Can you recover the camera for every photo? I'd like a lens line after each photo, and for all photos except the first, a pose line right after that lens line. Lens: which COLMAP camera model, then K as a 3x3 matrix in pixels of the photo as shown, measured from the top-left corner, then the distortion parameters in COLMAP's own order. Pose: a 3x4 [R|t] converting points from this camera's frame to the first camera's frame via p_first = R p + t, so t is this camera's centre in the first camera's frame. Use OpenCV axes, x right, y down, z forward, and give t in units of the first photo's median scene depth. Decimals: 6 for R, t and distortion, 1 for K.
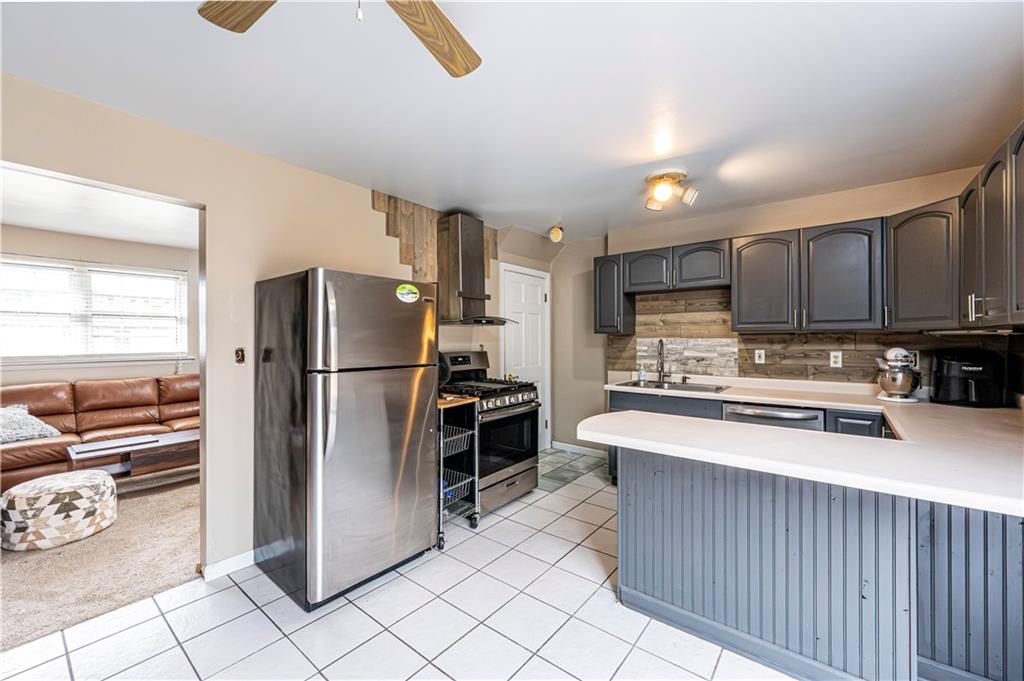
lens RADIAL K [[407.5, 0, 515.6], [0, 407.5, 331.5], [0, 0, 1]] dist [-0.000659, -0.000060]
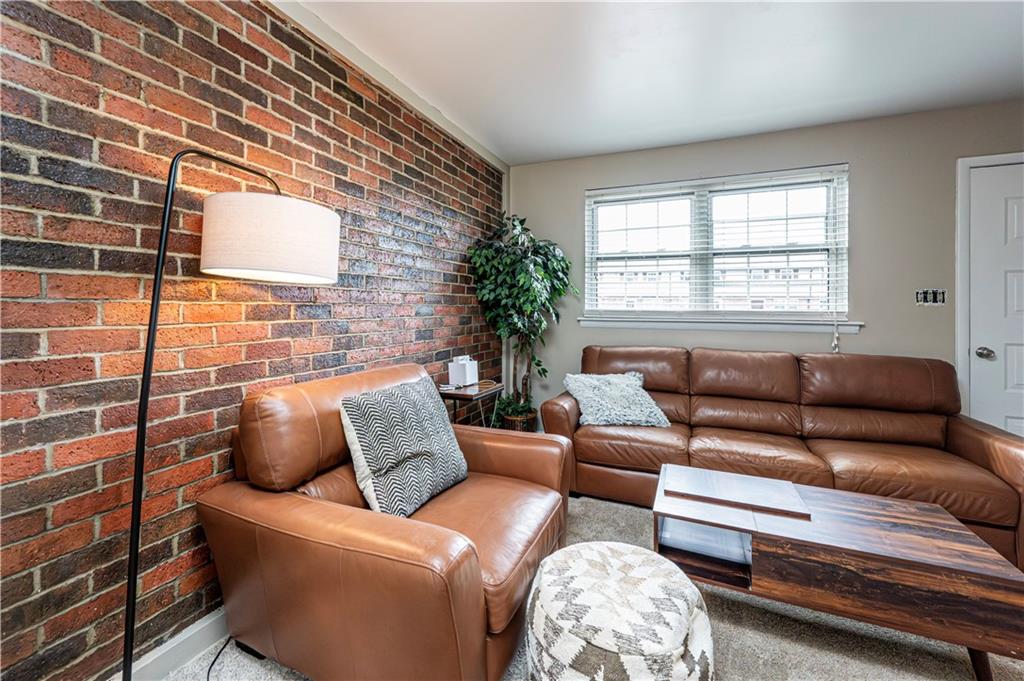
lens RADIAL K [[415.2, 0, 512.1], [0, 415.2, 305.9], [0, 0, 1]] dist [-0.000431, -0.000029]
pose [[0.260615, 0.000844, -0.965442, -0.489243], [0.006408, 0.999976, 0.002604, 0.048185], [0.965422, -0.006865, 0.260604, 0.532365]]
